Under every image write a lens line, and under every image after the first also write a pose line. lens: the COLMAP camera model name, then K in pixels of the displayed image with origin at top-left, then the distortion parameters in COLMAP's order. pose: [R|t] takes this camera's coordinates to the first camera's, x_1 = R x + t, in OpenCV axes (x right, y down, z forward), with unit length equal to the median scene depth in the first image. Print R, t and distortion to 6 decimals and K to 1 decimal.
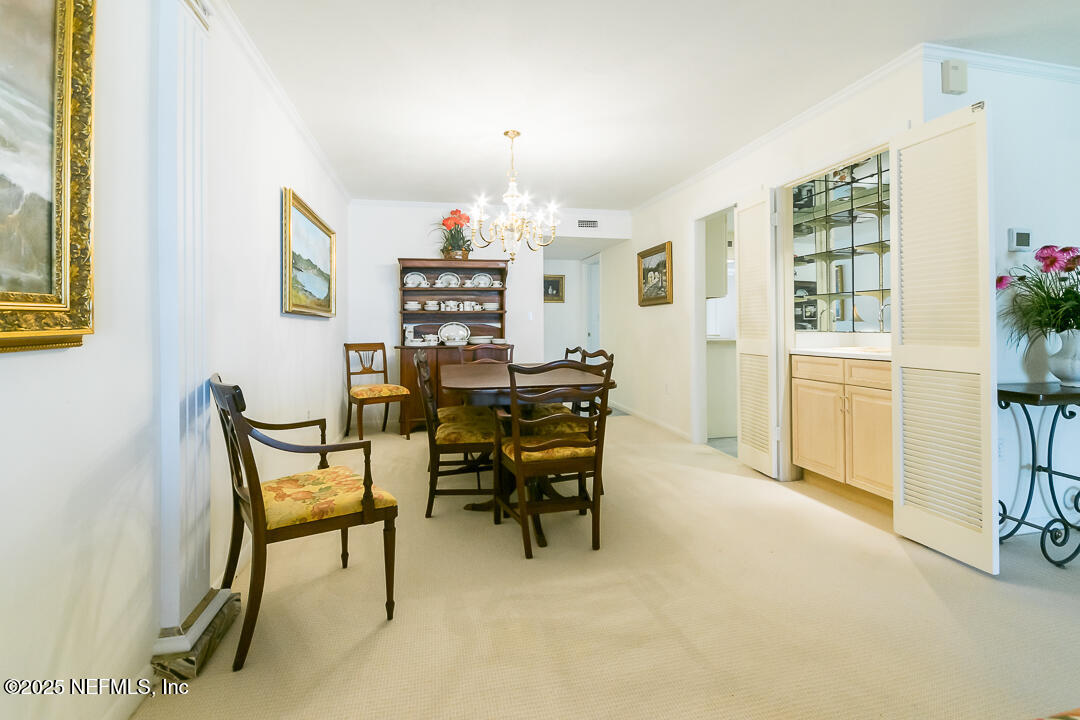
lens RADIAL K [[503.2, 0, 542.1], [0, 503.2, 337.2], [0, 0, 1]] dist [-0.000027, -0.000018]
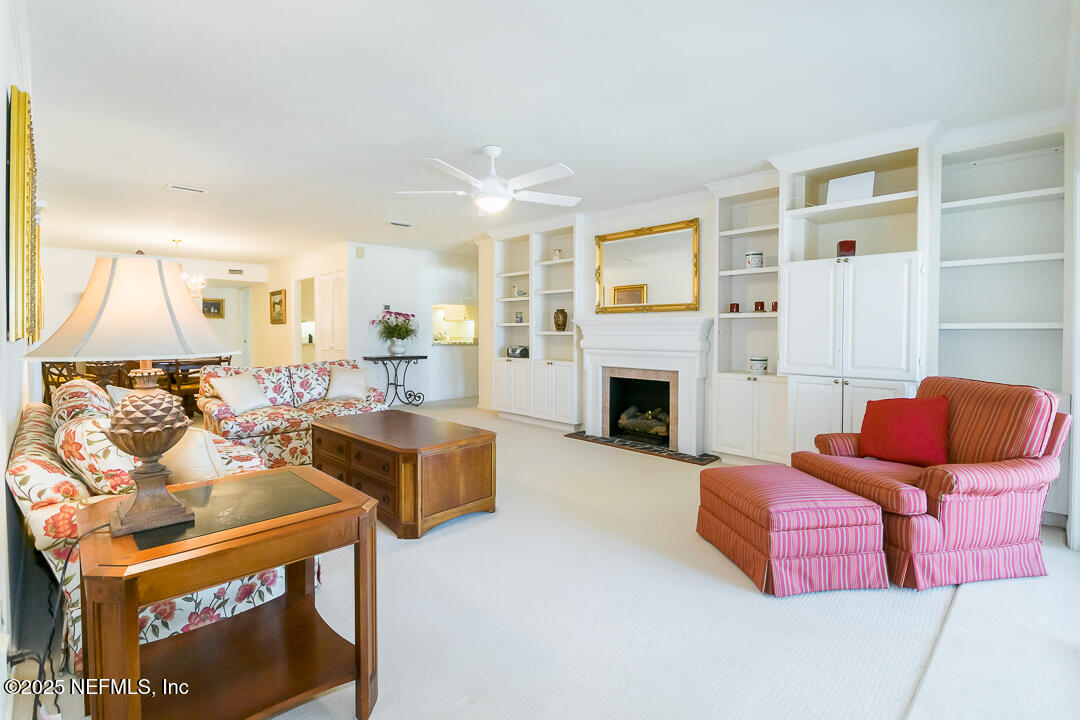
lens RADIAL K [[503.2, 0, 542.1], [0, 503.2, 337.2], [0, 0, 1]] dist [-0.000027, -0.000018]
pose [[0.846629, -0.006244, 0.532147, 0.069702], [0.012078, 0.999899, -0.007483, 0.006821], [-0.532047, 0.012763, 0.846619, -0.970000]]
